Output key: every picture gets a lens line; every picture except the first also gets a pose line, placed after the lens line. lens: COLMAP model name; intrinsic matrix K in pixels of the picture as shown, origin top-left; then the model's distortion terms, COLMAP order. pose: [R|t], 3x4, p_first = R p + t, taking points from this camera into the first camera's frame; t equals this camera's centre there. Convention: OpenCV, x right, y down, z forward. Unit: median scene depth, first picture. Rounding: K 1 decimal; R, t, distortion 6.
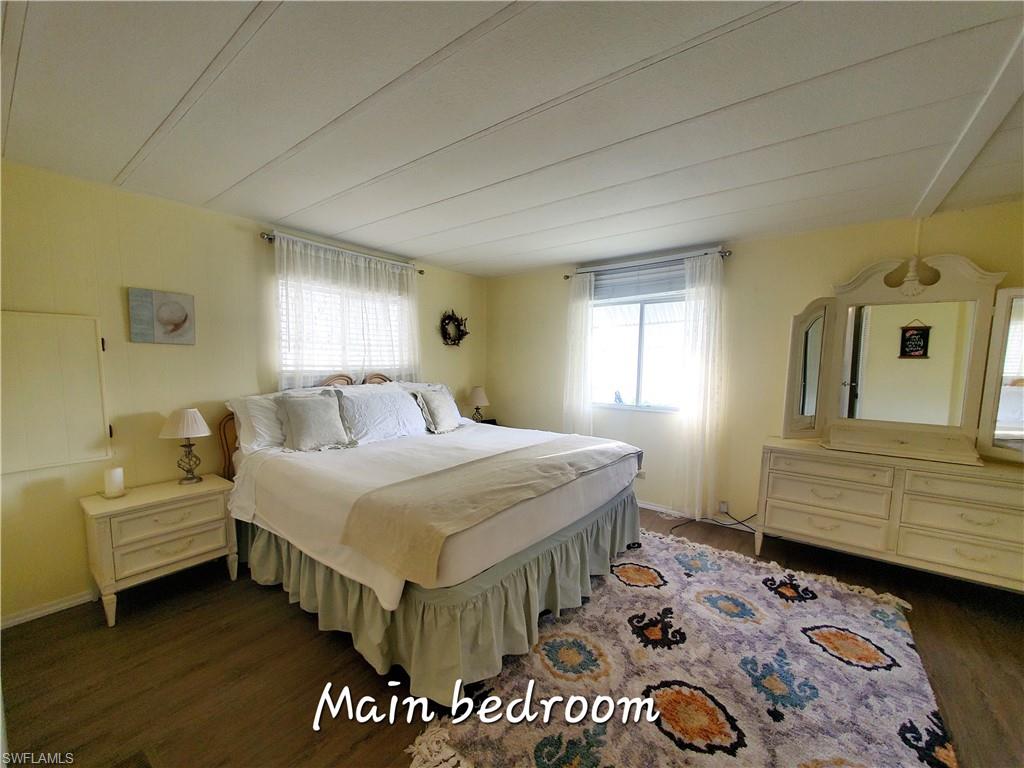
lens RADIAL K [[405.7, 0, 499.9], [0, 405.7, 399.7], [0, 0, 1]] dist [0.002474, 0.000063]
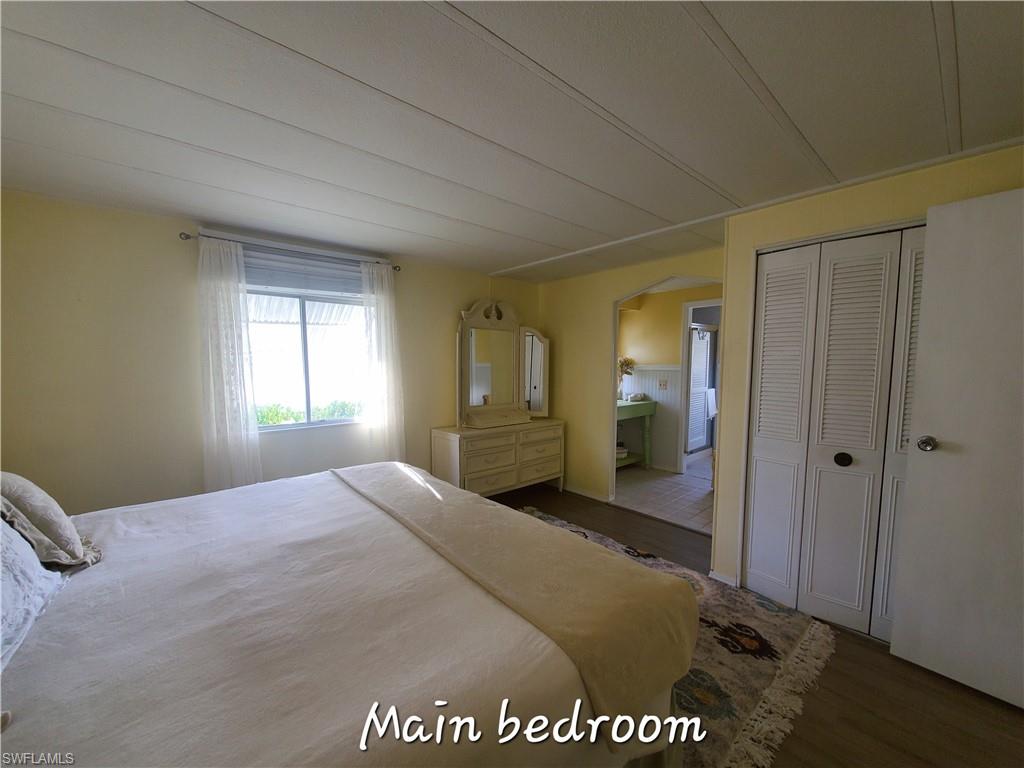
lens RADIAL K [[405.7, 0, 499.9], [0, 405.7, 399.7], [0, 0, 1]] dist [0.002474, 0.000063]
pose [[0.200095, -0.099161, 0.974746, -0.440976], [0.091855, 0.992382, 0.082099, -0.071389], [-0.975461, 0.073107, 0.207679, 0.498935]]
